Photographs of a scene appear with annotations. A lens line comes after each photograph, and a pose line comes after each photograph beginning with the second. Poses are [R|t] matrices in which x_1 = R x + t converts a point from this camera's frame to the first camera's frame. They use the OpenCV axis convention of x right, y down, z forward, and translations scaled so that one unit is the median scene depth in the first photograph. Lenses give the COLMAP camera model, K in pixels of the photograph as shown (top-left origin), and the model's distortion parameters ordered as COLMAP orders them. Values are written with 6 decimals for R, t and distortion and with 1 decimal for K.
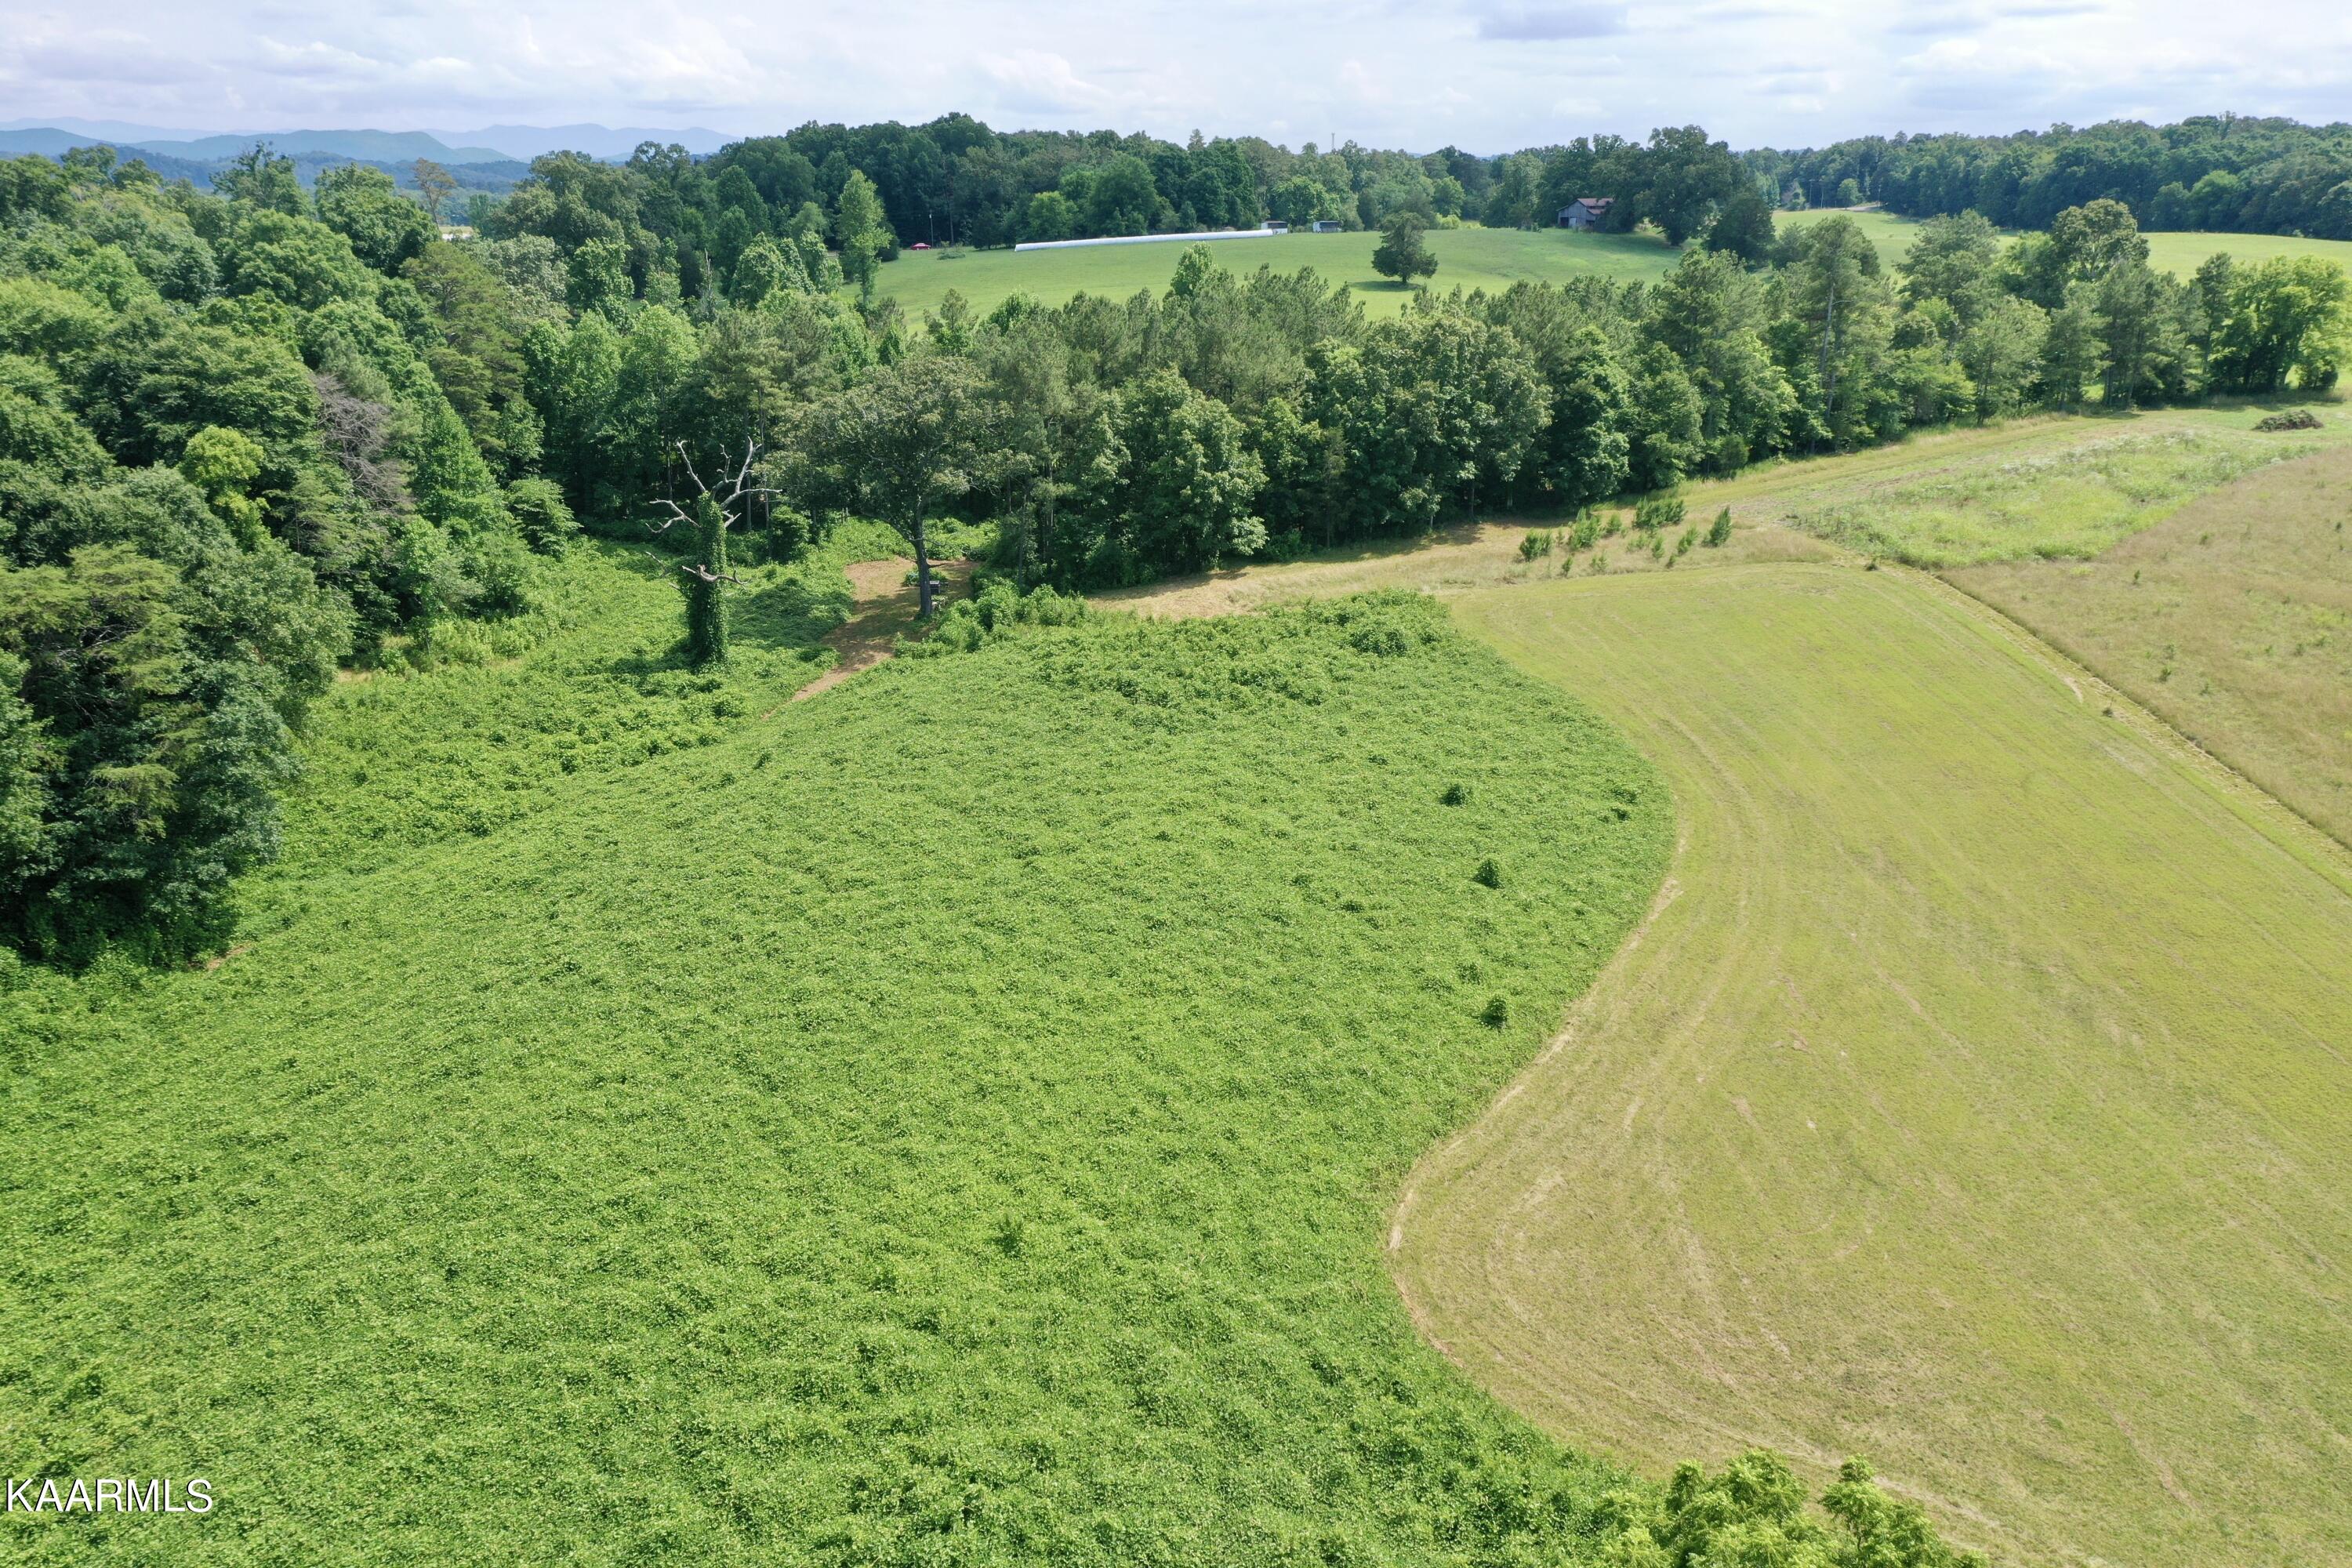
lens RADIAL K [[1857.8, 0, 1177.8], [0, 1857.8, 794.5], [0, 0, 1]] dist [0.000285, 0.005216]
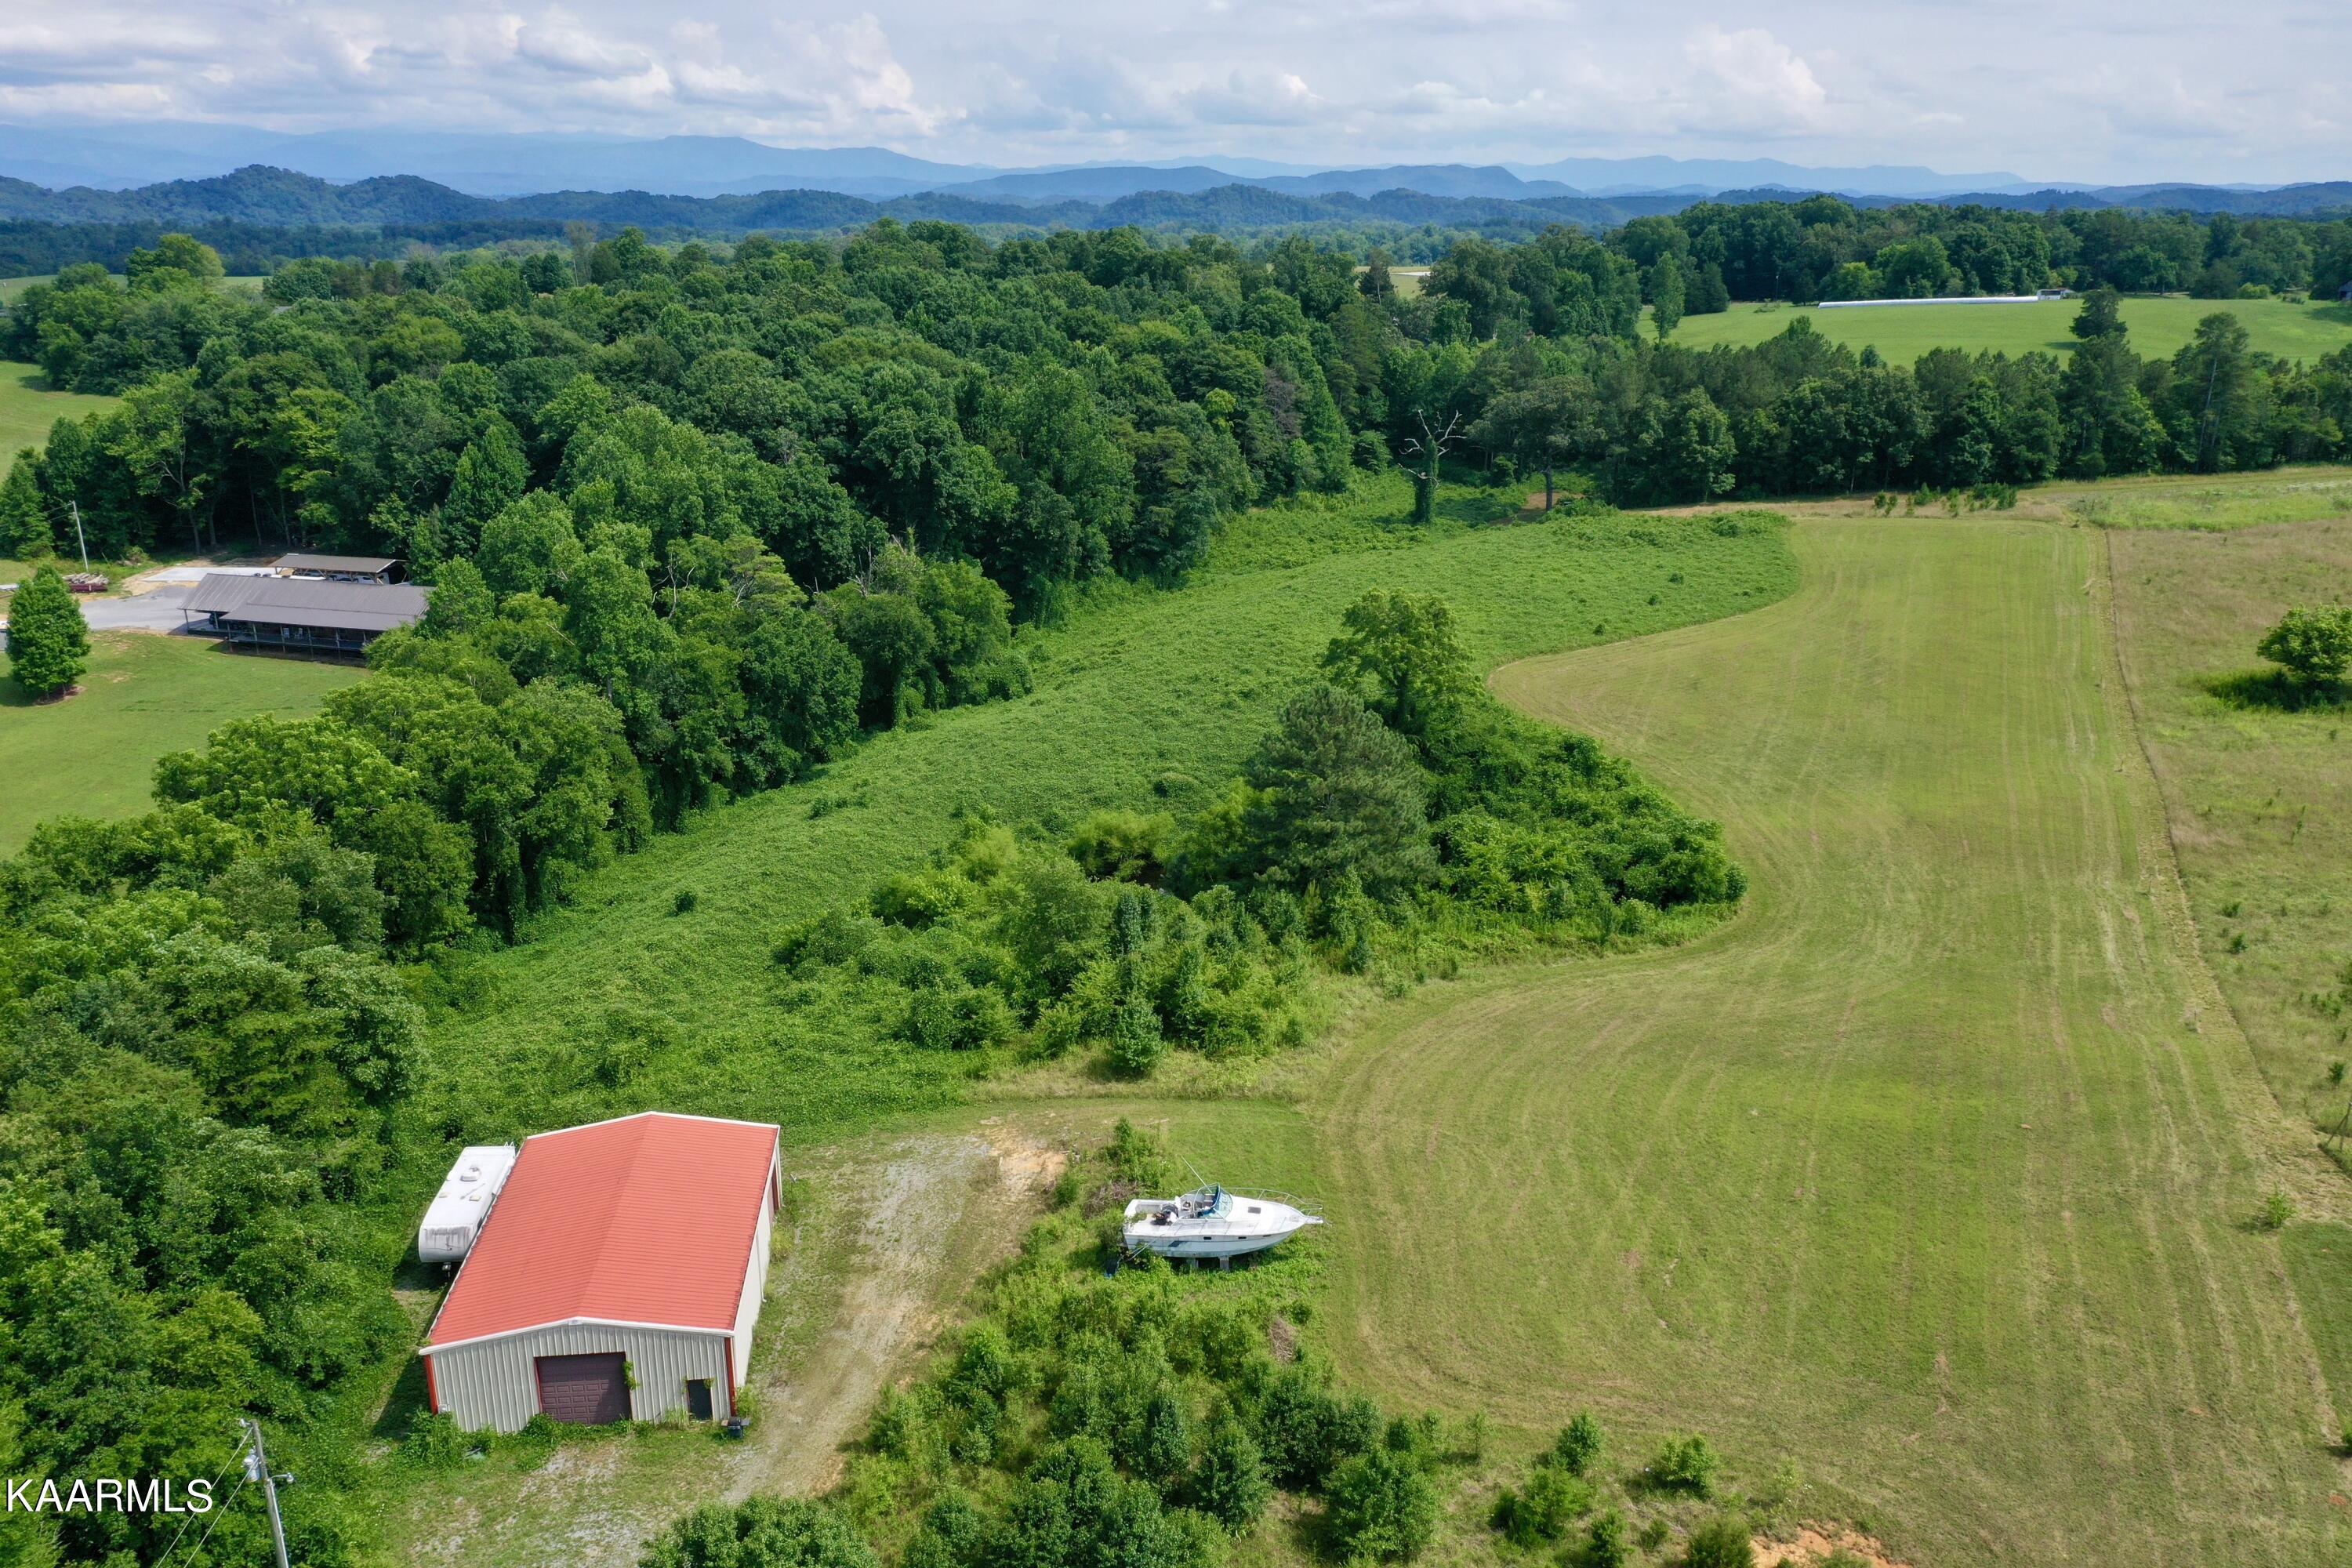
lens RADIAL K [[1857.8, 0, 1172.6], [0, 1857.8, 782.0], [0, 0, 1]] dist [0.000285, 0.005216]
pose [[0.861576, 0.153505, -0.483863, 0.524321], [-0.163462, 0.986308, 0.021842, 0.203843], [0.480591, 0.060275, 0.874871, -0.851540]]
